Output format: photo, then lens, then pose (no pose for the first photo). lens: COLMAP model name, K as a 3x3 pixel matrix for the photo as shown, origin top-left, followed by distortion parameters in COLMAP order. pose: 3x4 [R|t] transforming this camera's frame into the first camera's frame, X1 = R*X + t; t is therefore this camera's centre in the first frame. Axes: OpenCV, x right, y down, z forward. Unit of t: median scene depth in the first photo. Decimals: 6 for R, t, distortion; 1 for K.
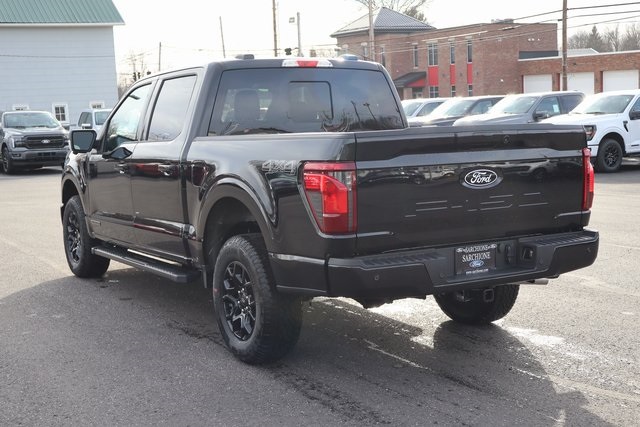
lens RADIAL K [[936.0, 0, 320.4], [0, 936.0, 212.6], [0, 0, 1]] dist [-0.026865, 0.000000]
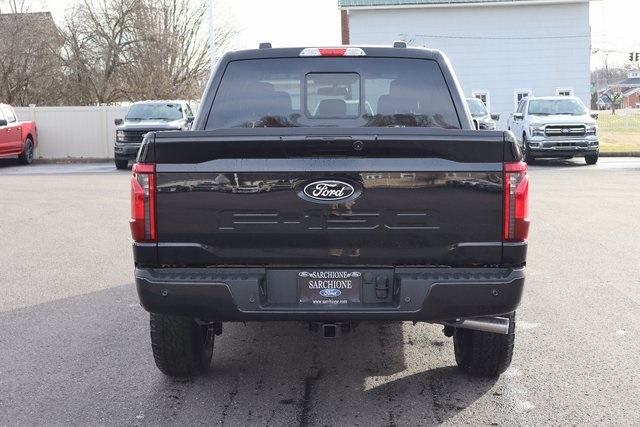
lens RADIAL K [[1031.2, 0, 320.5], [0, 1031.2, 215.7], [0, 0, 1]] dist [0.109139, 0.000000]
pose [[0.852243, 0.073658, -0.517935, 0.630717], [-0.070862, 0.997167, 0.025211, -0.036624], [0.518325, 0.015216, 0.855048, 0.203659]]
